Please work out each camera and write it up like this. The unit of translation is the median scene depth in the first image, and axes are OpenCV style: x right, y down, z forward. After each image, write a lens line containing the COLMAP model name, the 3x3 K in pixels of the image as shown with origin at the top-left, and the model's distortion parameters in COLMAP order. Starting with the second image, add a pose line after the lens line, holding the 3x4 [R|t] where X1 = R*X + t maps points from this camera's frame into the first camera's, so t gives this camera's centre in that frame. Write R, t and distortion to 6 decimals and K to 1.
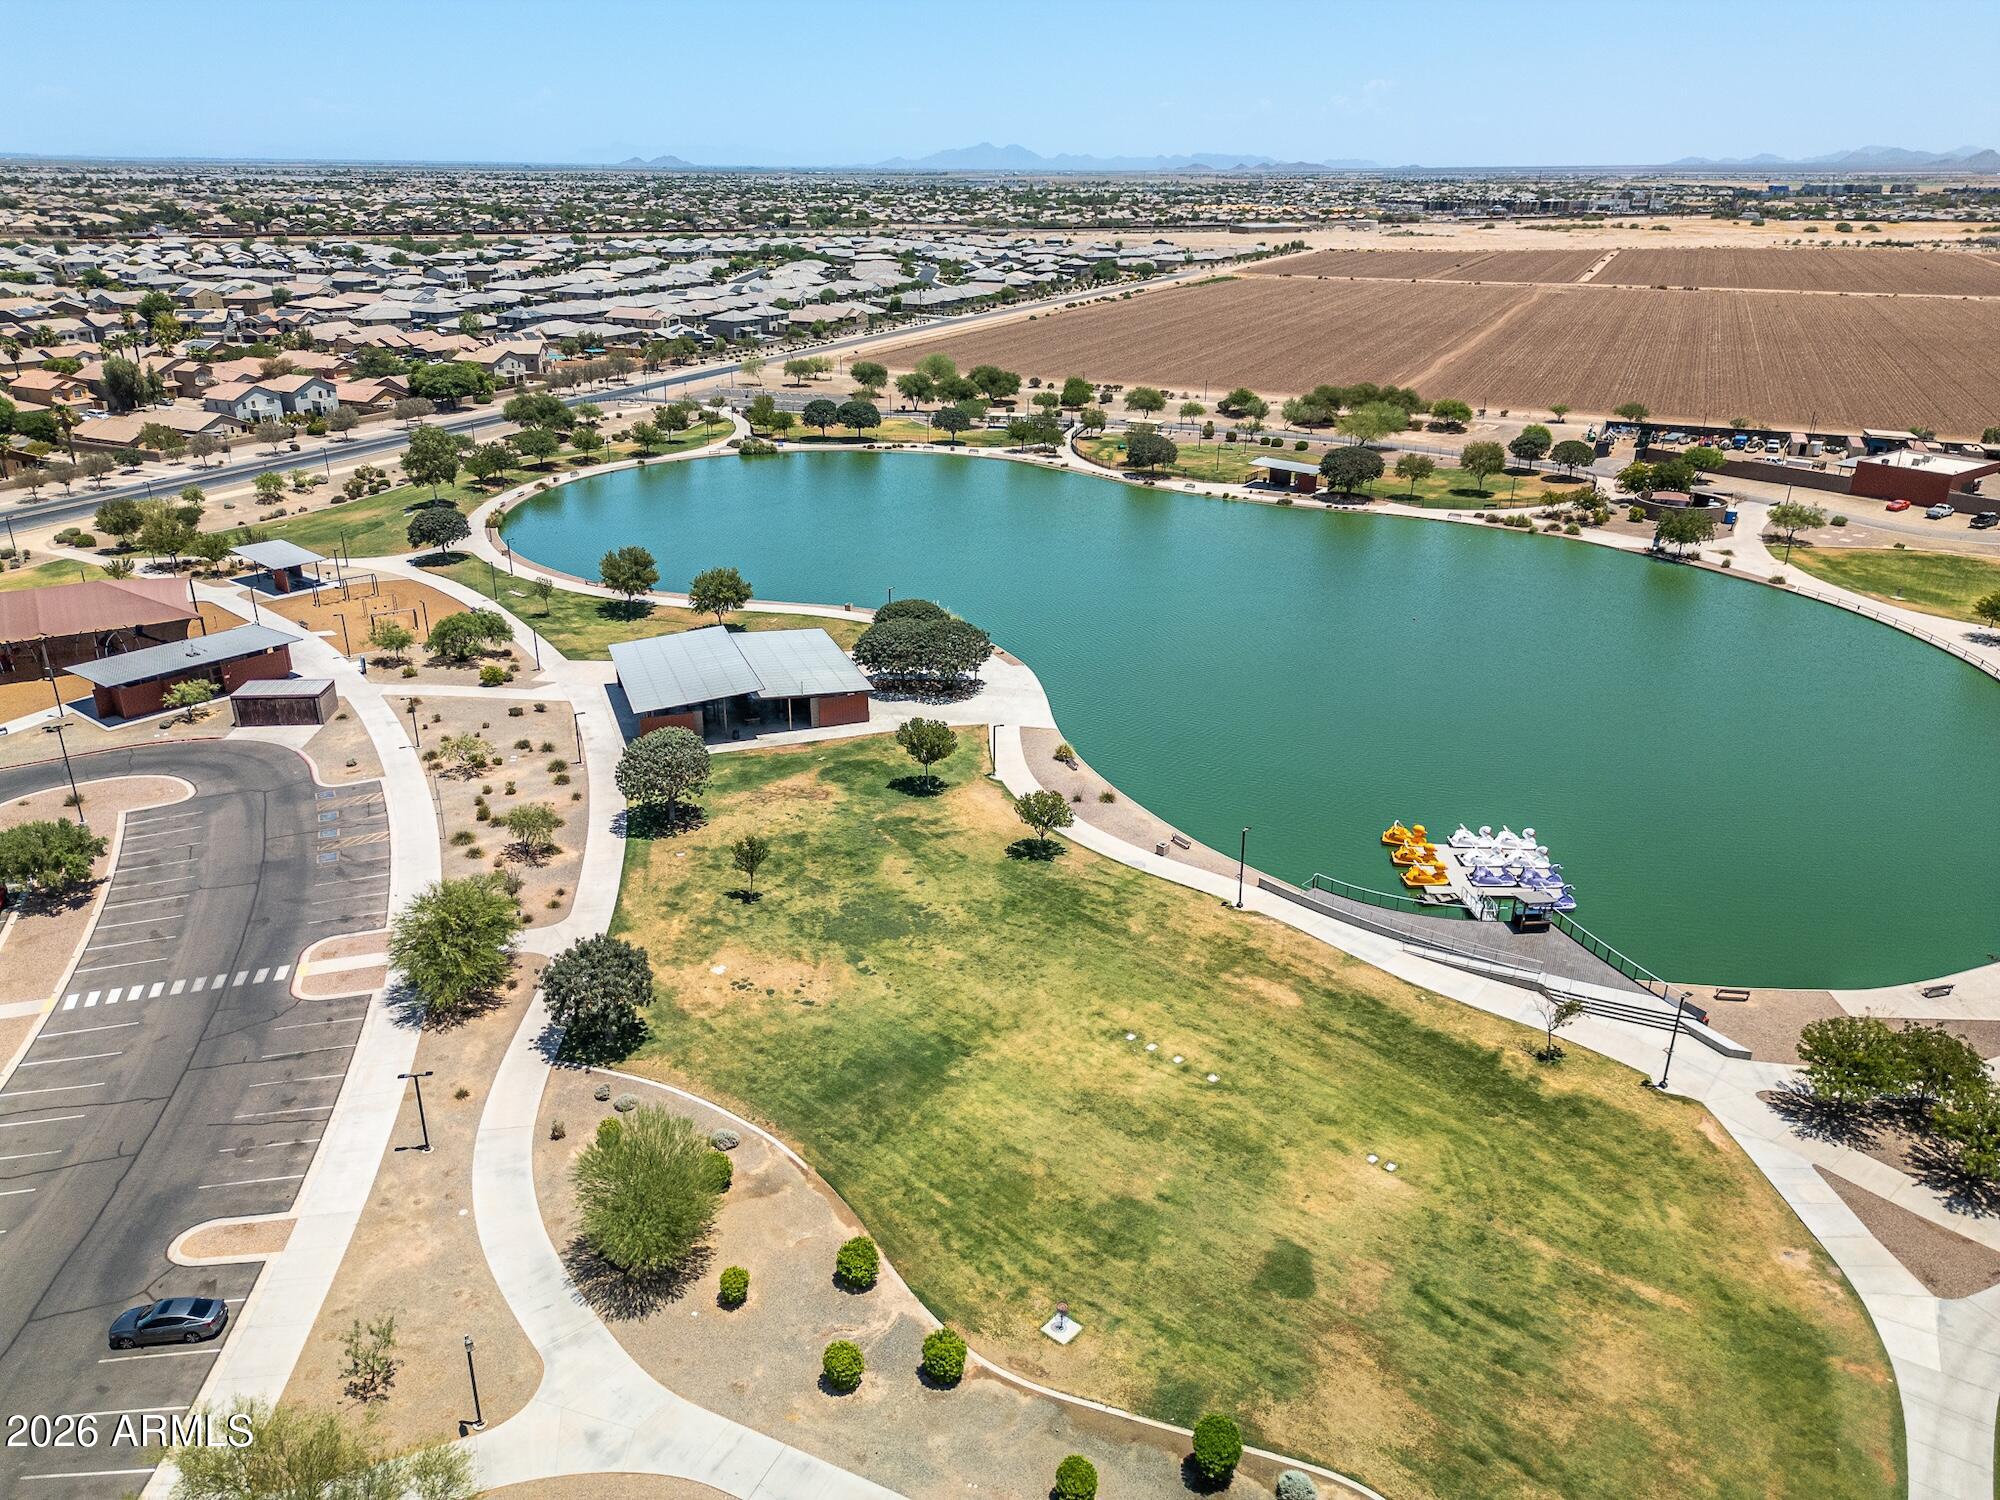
lens RADIAL K [[1402.5, 0, 994.2], [0, 1402.5, 753.1], [0, 0, 1]] dist [0.064955, -0.059995]
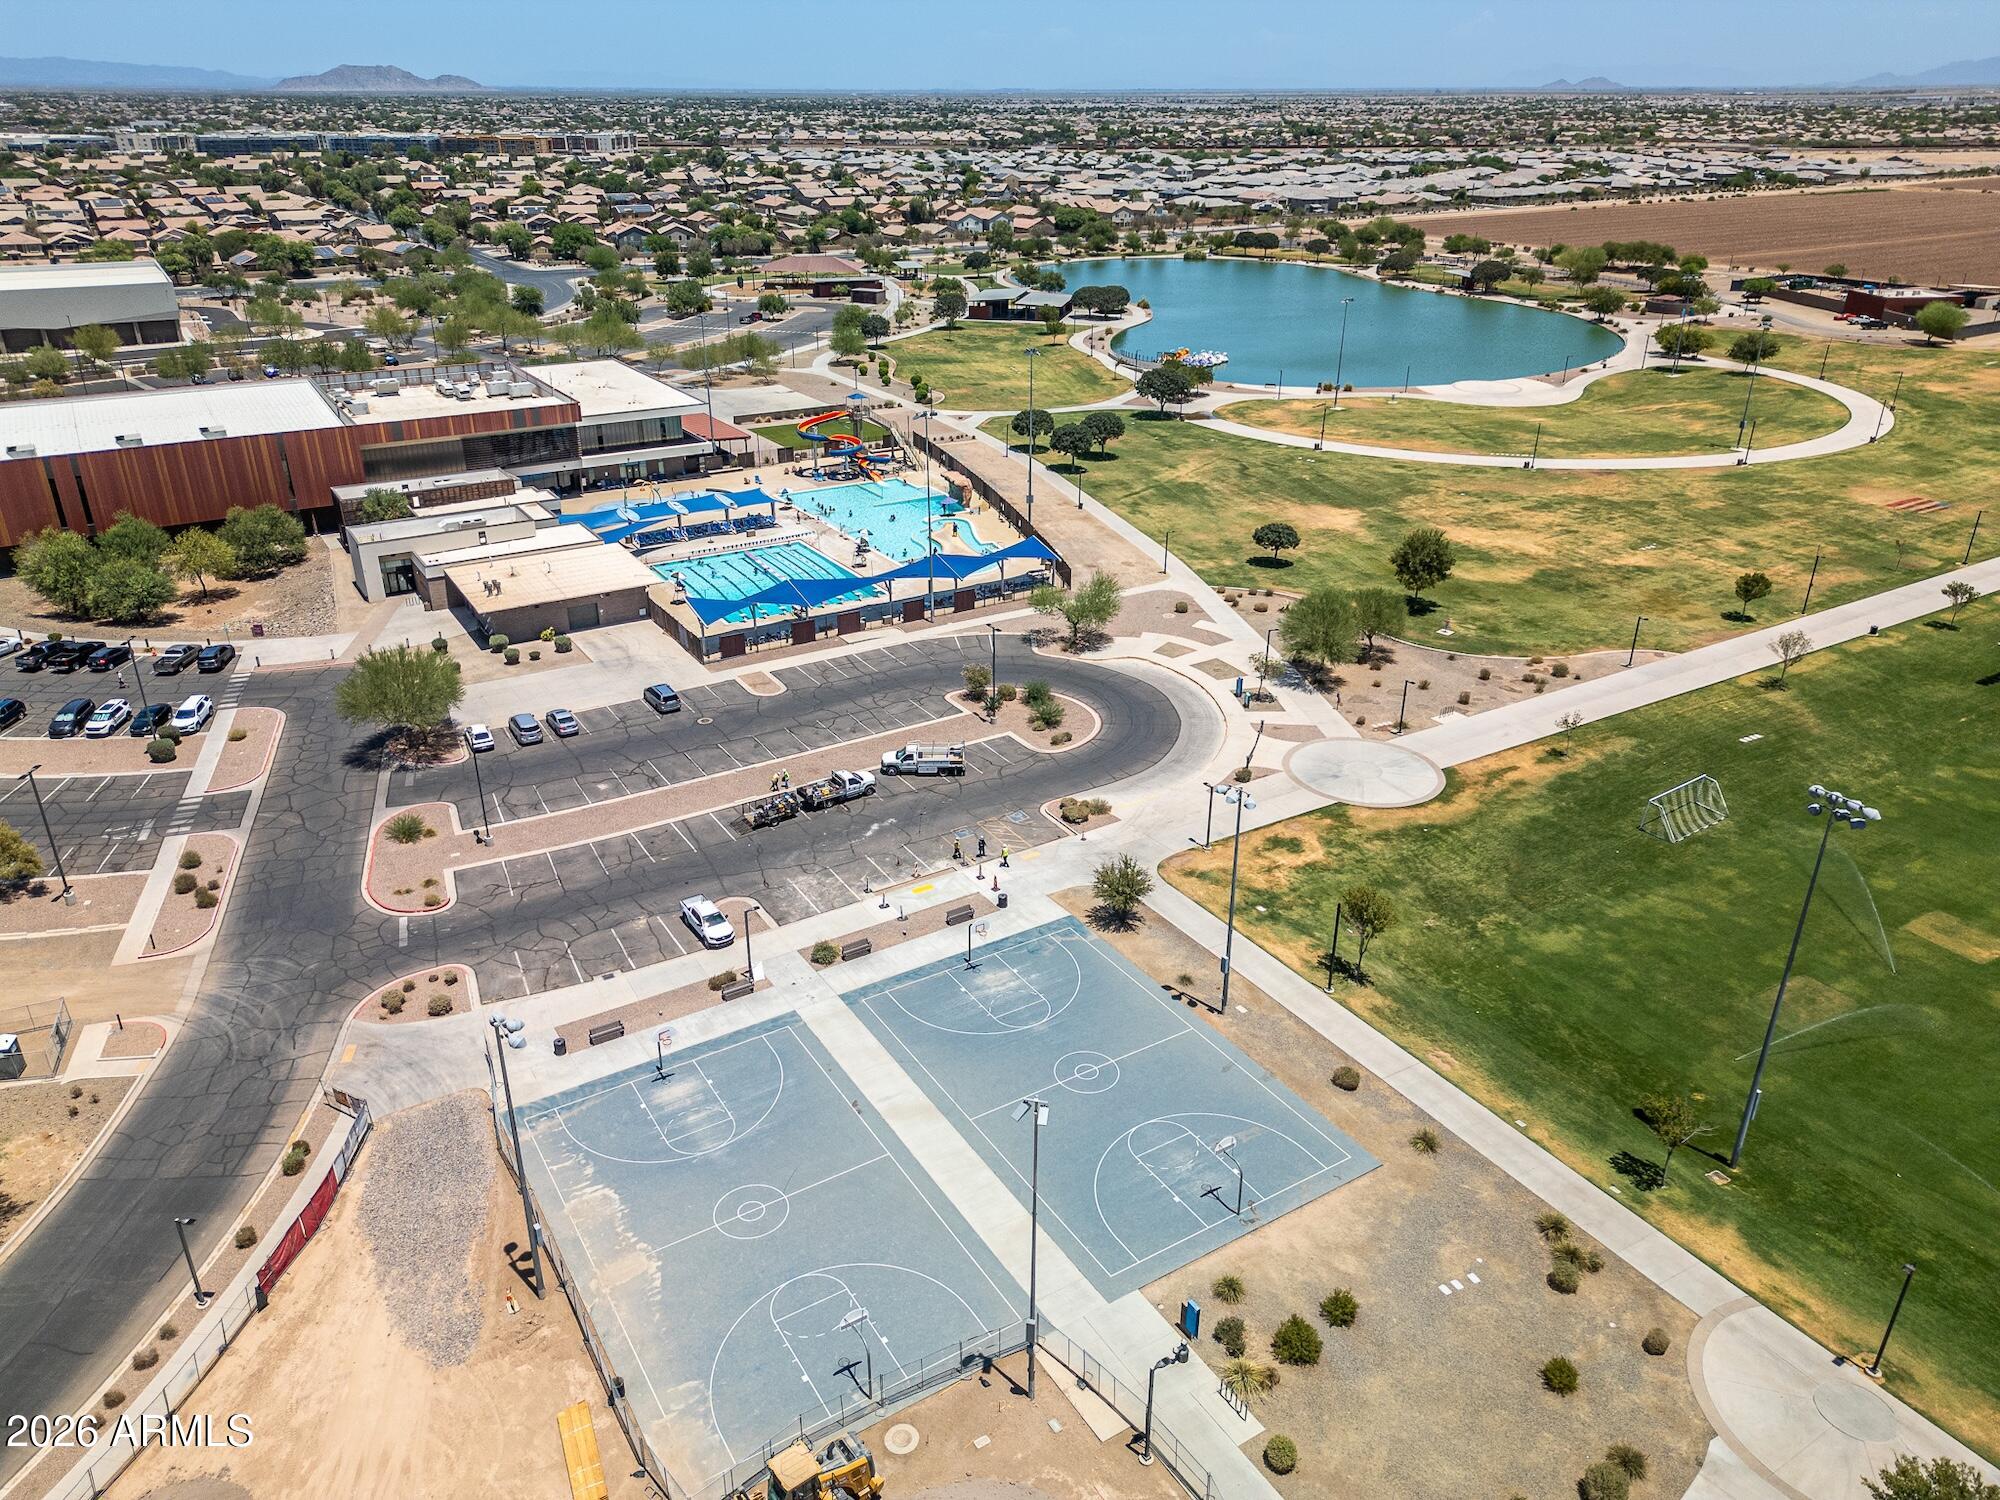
lens RADIAL K [[1402.5, 0, 994.2], [0, 1402.5, 753.1], [0, 0, 1]] dist [0.064955, -0.059995]
pose [[0.836248, 0.228656, -0.498403, 0.503164], [-0.206673, 0.973310, 0.099767, 0.201644], [0.507913, 0.019577, 0.861186, -0.472963]]
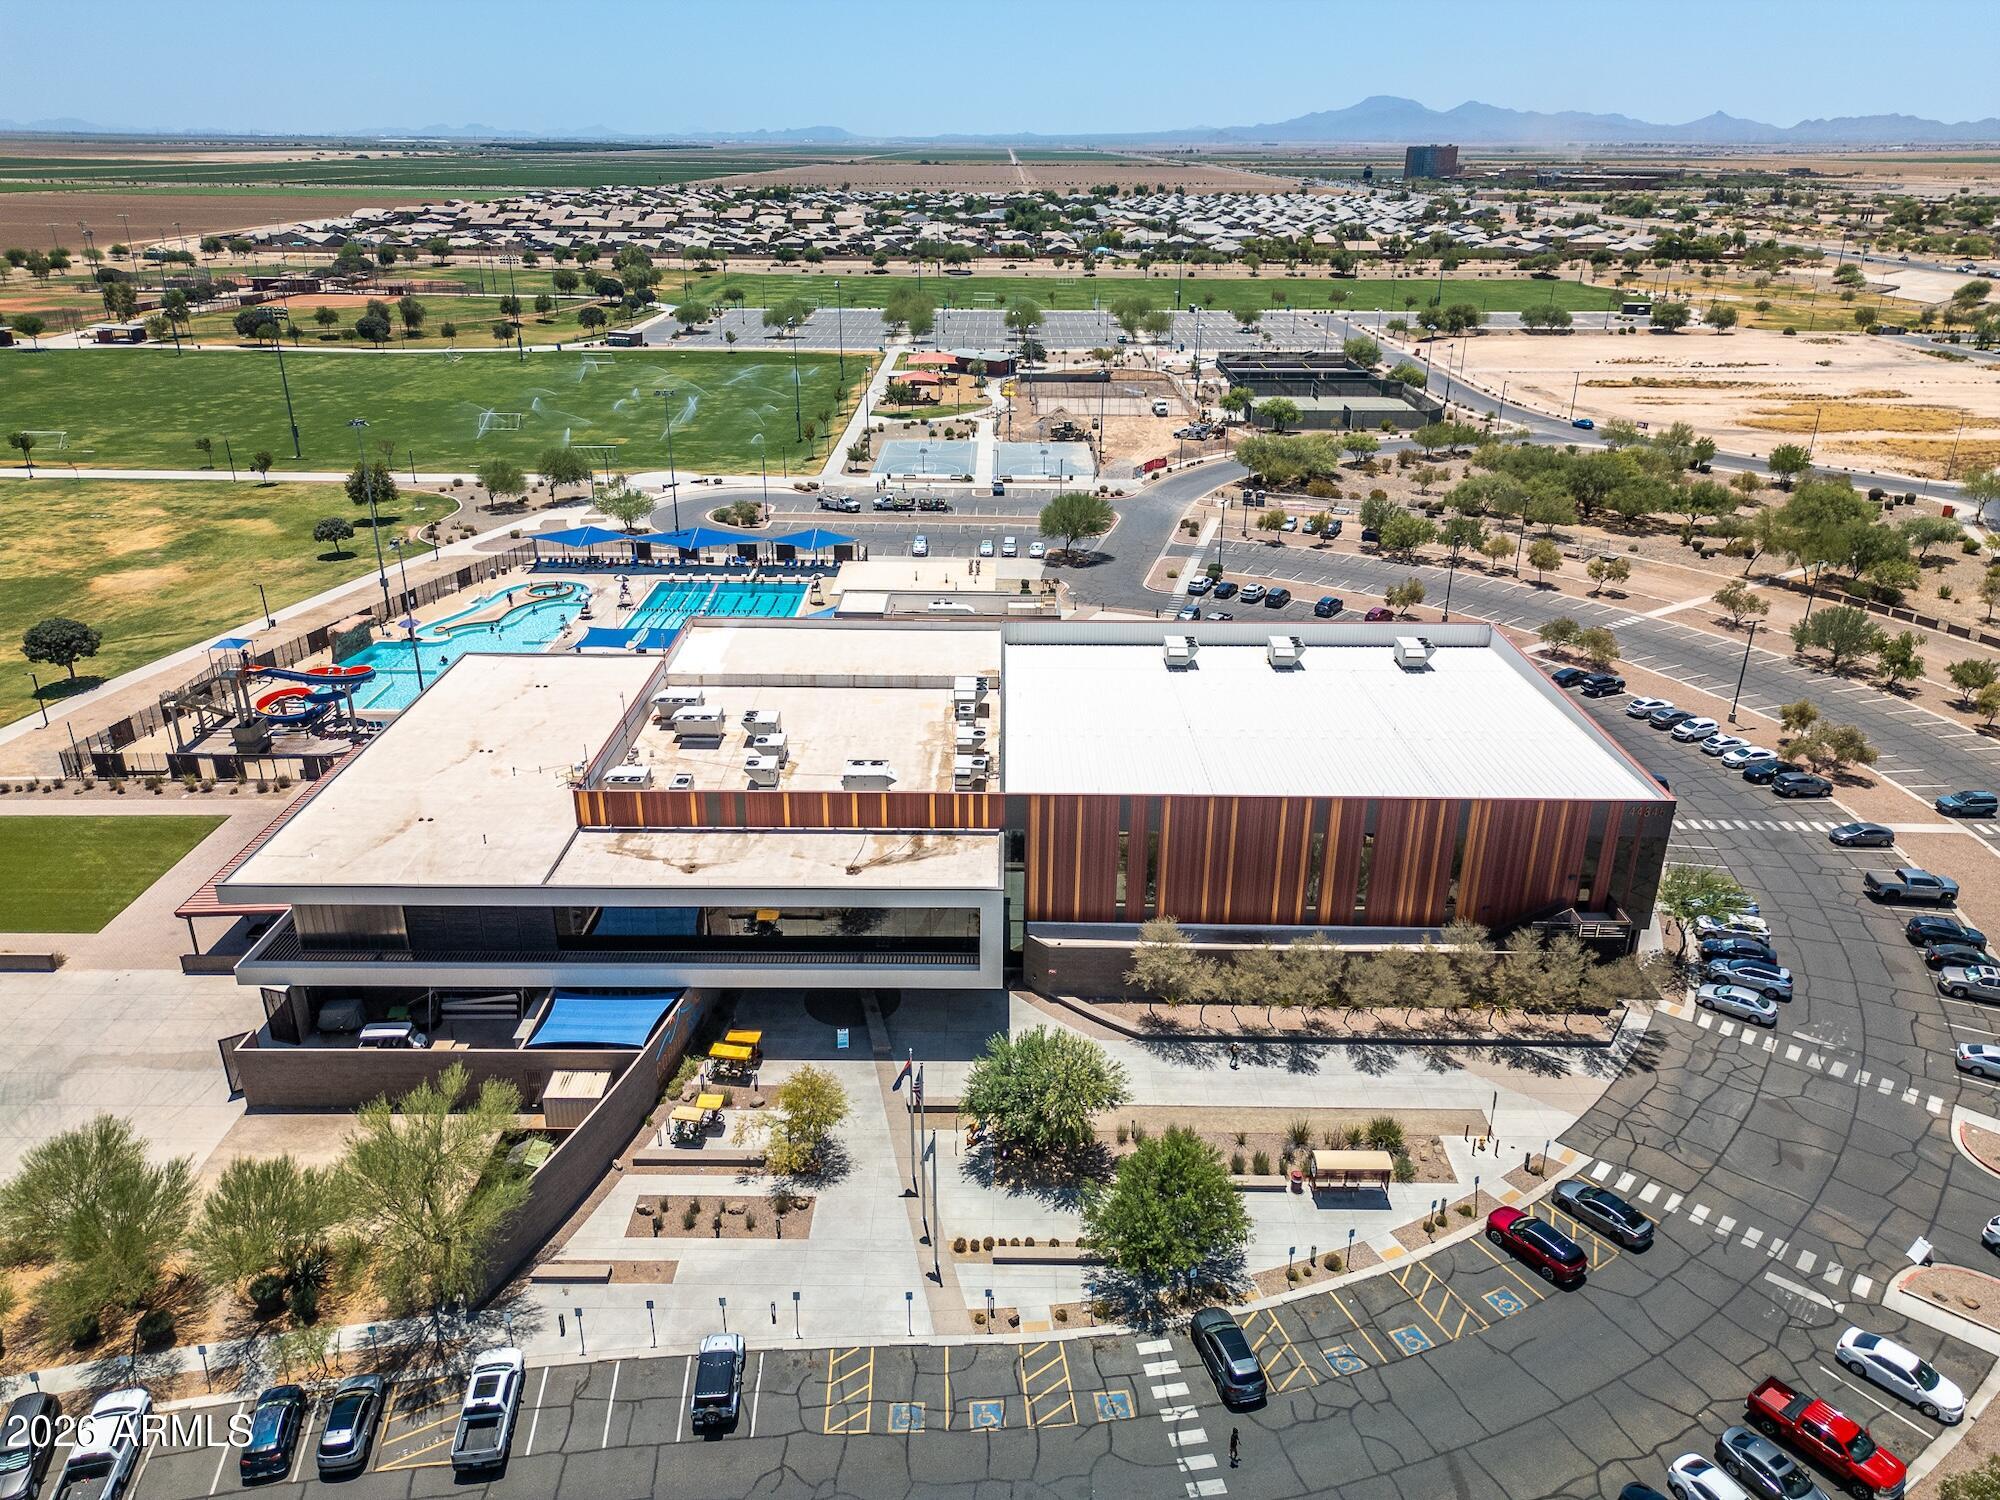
lens RADIAL K [[1402.5, 0, 994.2], [0, 1402.5, 753.1], [0, 0, 1]] dist [0.064955, -0.059995]
pose [[-0.413420, -0.370967, 0.831545, -0.282985], [0.341602, 0.783349, 0.519301, 0.023615], [-0.844033, 0.498747, -0.197129, -0.062146]]
